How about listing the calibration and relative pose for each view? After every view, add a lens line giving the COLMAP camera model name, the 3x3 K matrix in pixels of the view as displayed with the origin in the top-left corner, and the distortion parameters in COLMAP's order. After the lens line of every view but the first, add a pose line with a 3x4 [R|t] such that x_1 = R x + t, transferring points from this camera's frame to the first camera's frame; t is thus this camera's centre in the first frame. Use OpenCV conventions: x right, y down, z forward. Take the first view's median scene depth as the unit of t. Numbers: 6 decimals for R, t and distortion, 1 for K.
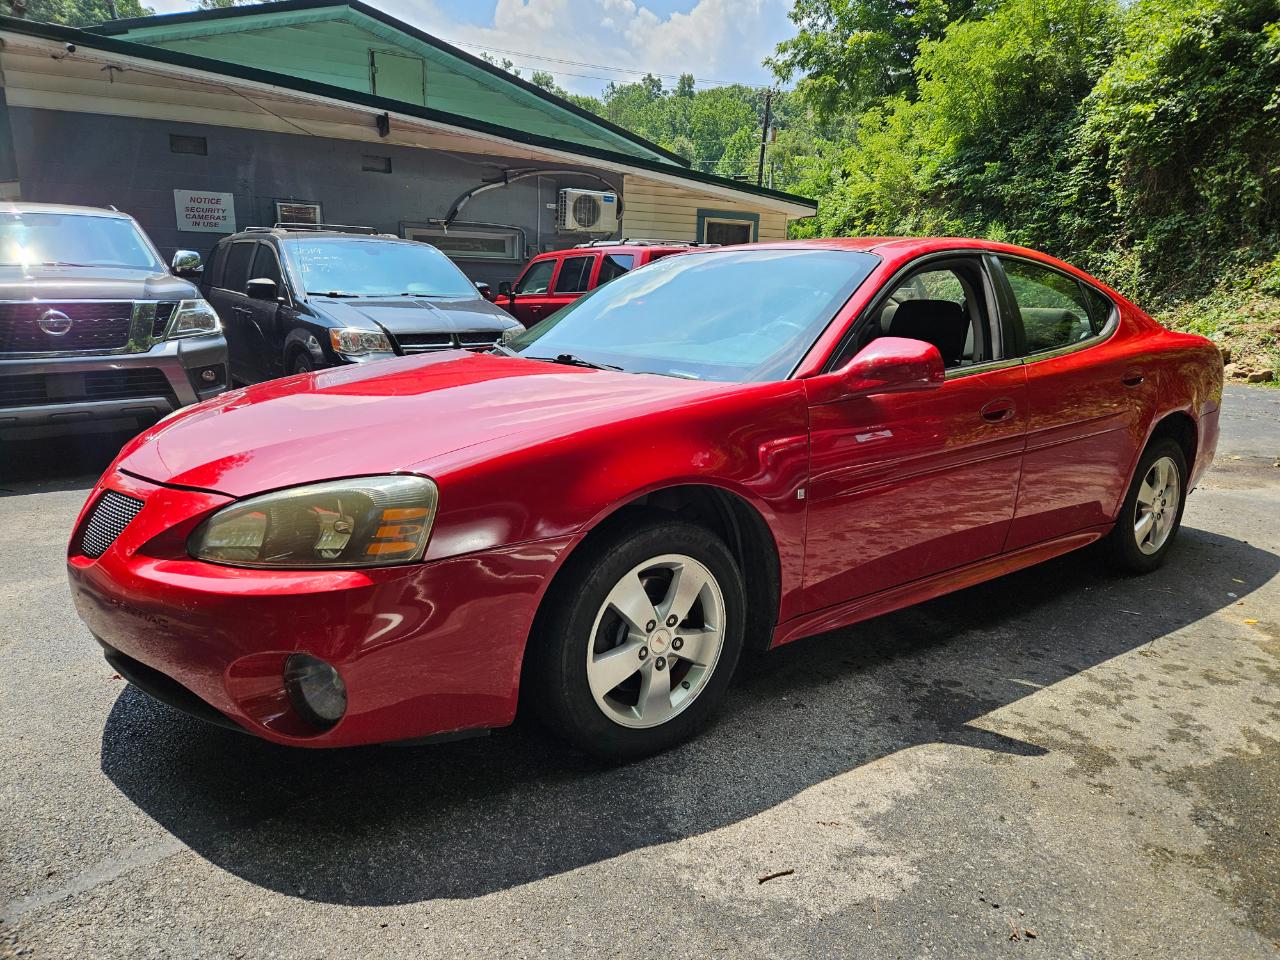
lens RADIAL K [[851.1, 0, 651.5], [0, 851.1, 489.7], [0, 0, 1]] dist [0.063447, -0.055948]
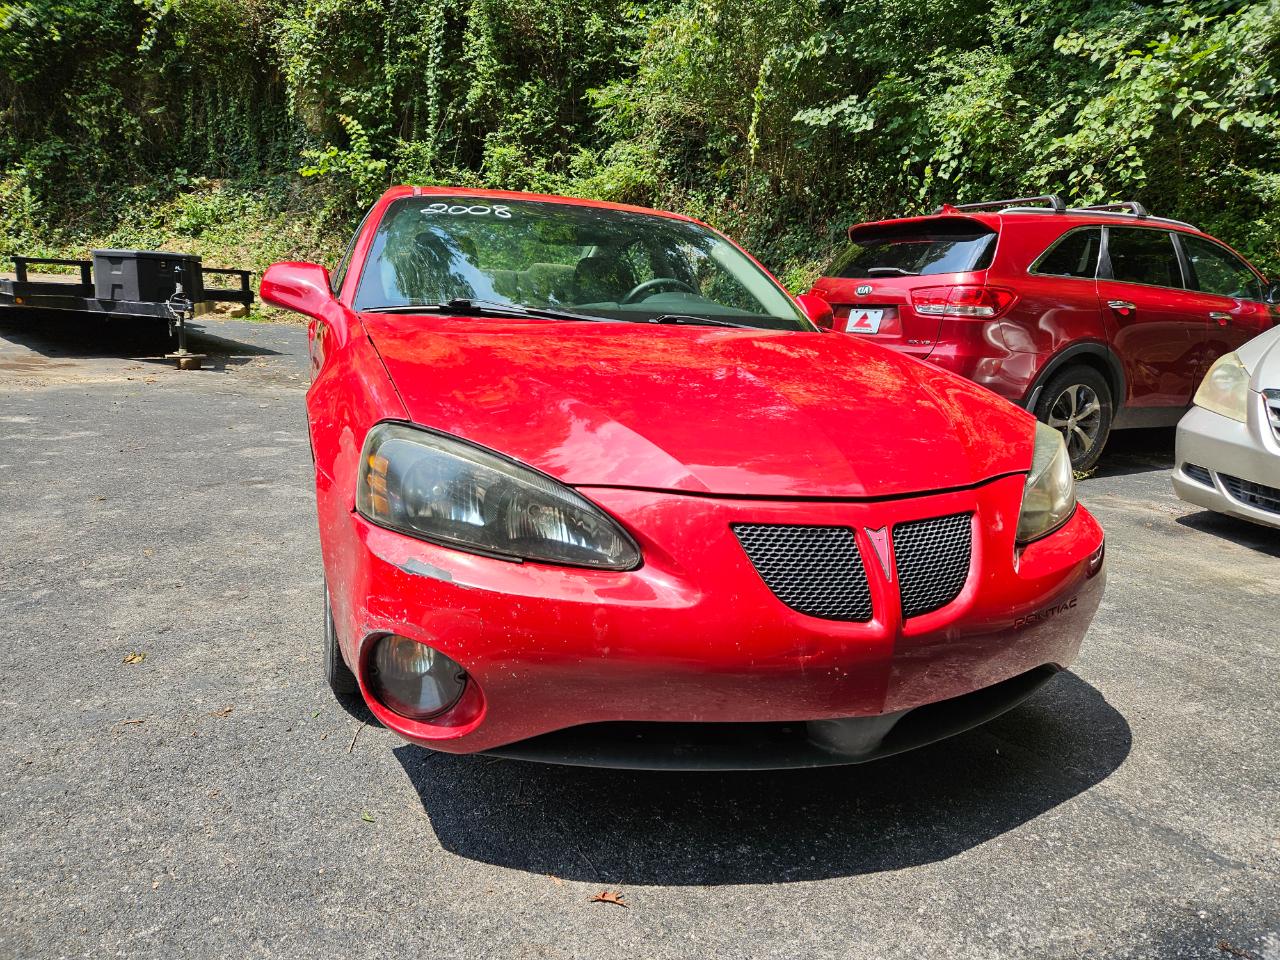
lens RADIAL K [[851.1, 0, 645.3], [0, 851.1, 485.0], [0, 0, 1]] dist [0.063447, -0.055948]
pose [[0.293921, -0.224681, 0.929047, -0.216669], [0.157456, 0.970082, 0.184791, -0.038567], [-0.942771, 0.091970, 0.320505, 0.177121]]
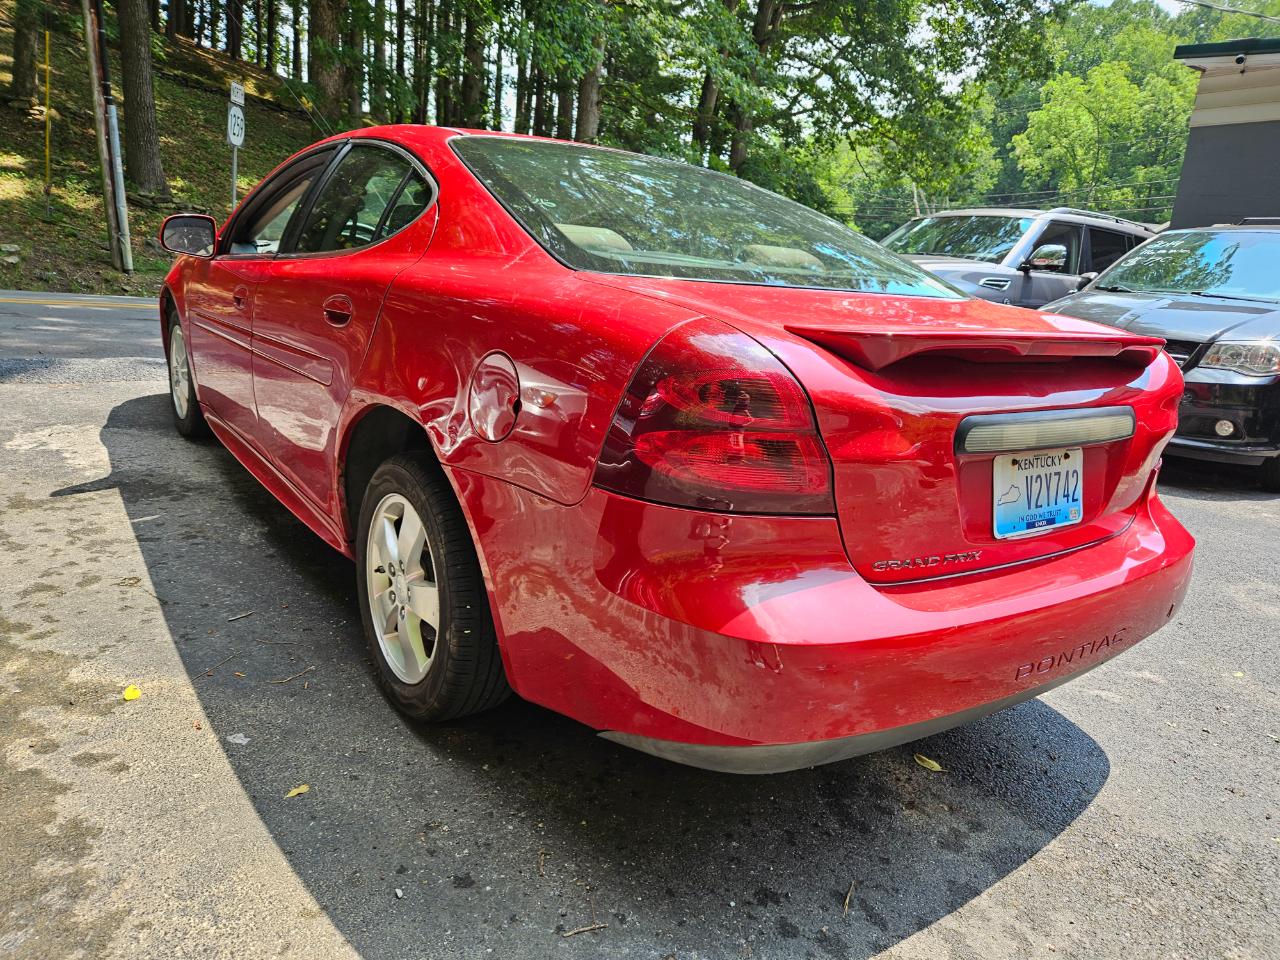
lens RADIAL K [[851.1, 0, 644.8], [0, 851.1, 484.1], [0, 0, 1]] dist [0.063447, -0.055948]
pose [[-0.026154, 0.239761, -0.970480, 0.340638], [-0.306507, 0.922129, 0.236076, -0.065456], [0.951509, 0.303633, 0.049371, 0.349312]]
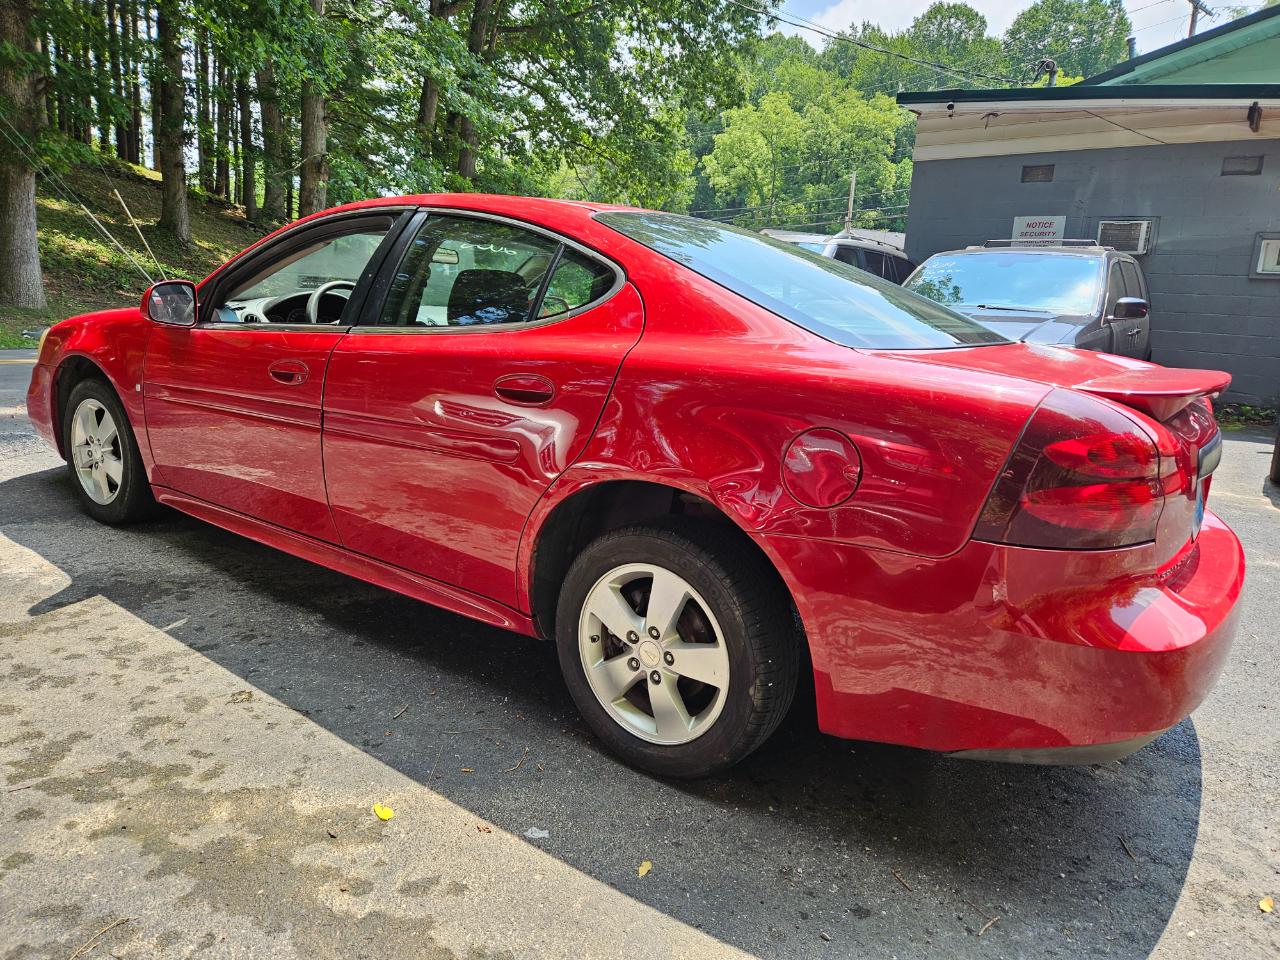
lens RADIAL K [[851.1, 0, 644.1], [0, 851.1, 474.5], [0, 0, 1]] dist [0.063447, -0.055948]
pose [[0.286050, 0.202897, -0.936487, 0.338001], [-0.262541, 0.956521, 0.127044, -0.049090], [0.921546, 0.209525, 0.326882, 0.255021]]
